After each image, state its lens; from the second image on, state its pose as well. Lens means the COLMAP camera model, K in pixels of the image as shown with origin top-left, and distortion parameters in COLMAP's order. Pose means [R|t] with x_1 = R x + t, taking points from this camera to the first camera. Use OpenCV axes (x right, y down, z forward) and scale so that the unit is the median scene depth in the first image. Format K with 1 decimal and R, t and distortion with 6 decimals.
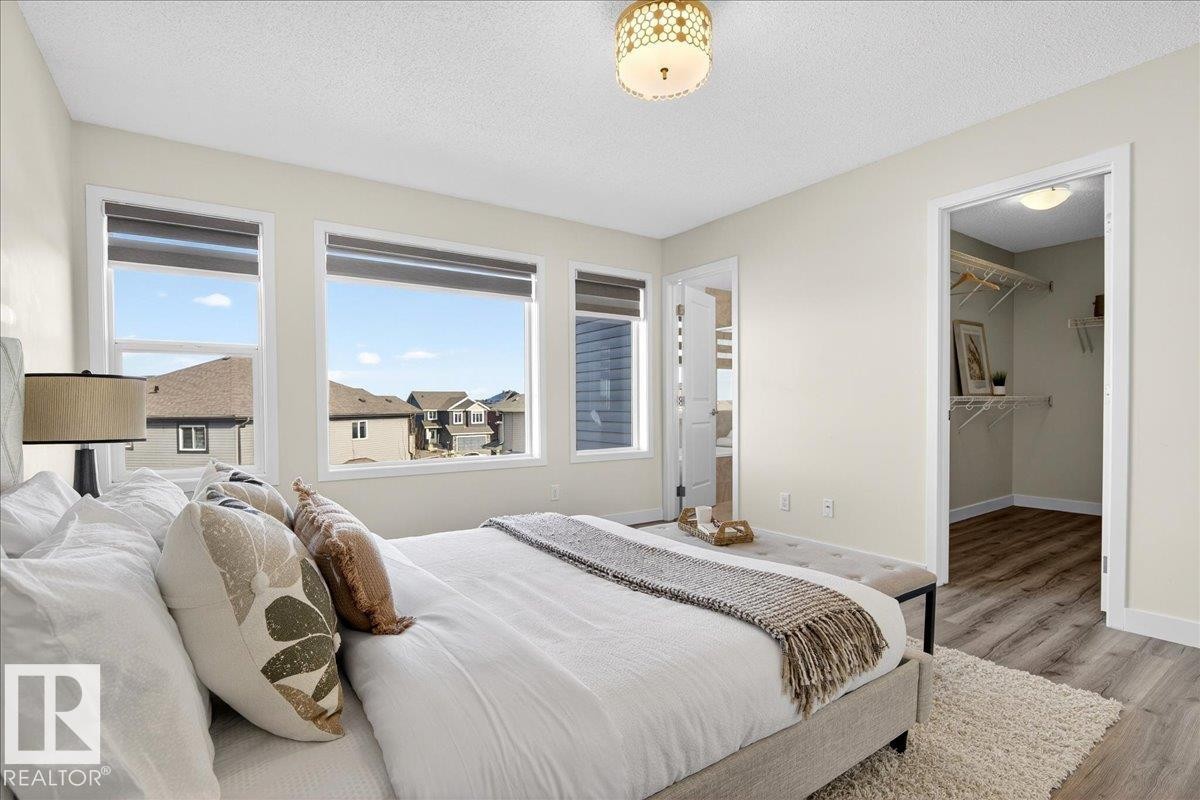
lens RADIAL K [[578.7, 0, 599.0], [0, 578.7, 403.9], [0, 0, 1]] dist [-0.009166, -0.000142]
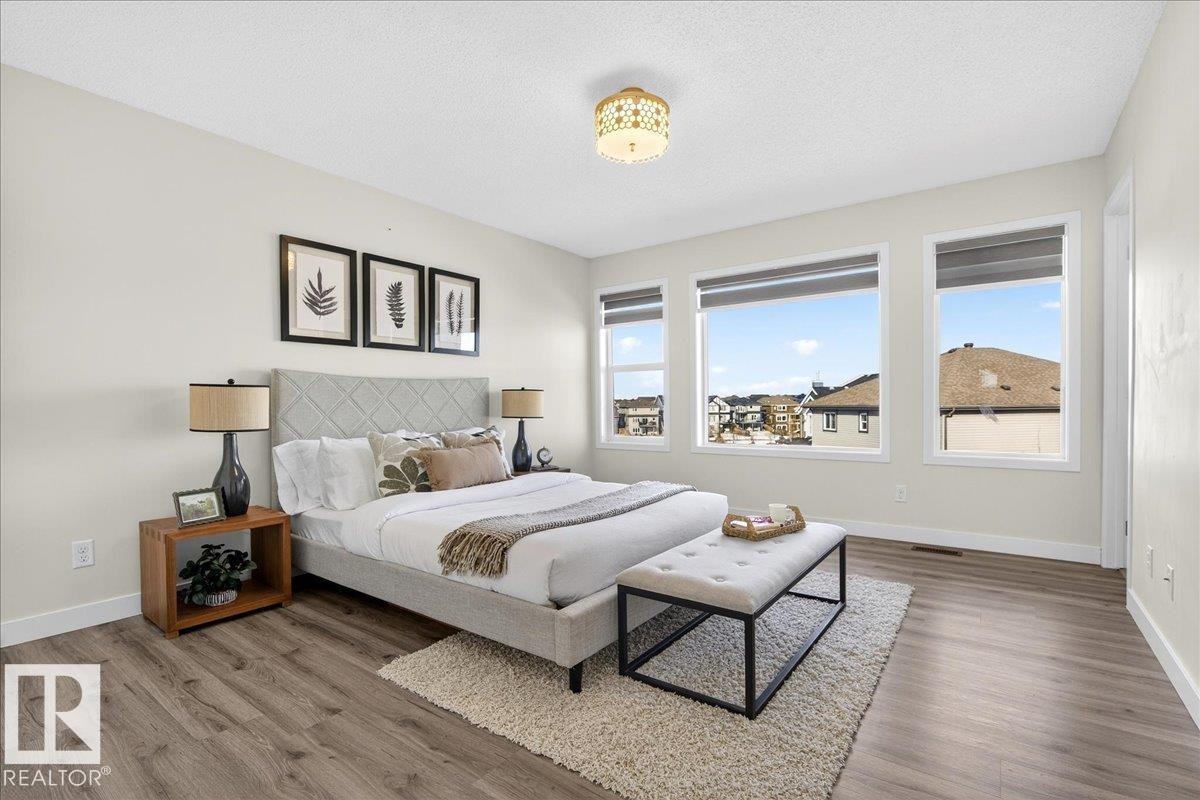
lens RADIAL K [[578.7, 0, 599.0], [0, 578.7, 403.9], [0, 0, 1]] dist [-0.009166, -0.000142]
pose [[0.298435, 0.008327, -0.954394, 0.884502], [0.012105, 0.999849, 0.012508, -0.009792], [0.954353, -0.015285, 0.298289, 0.355887]]
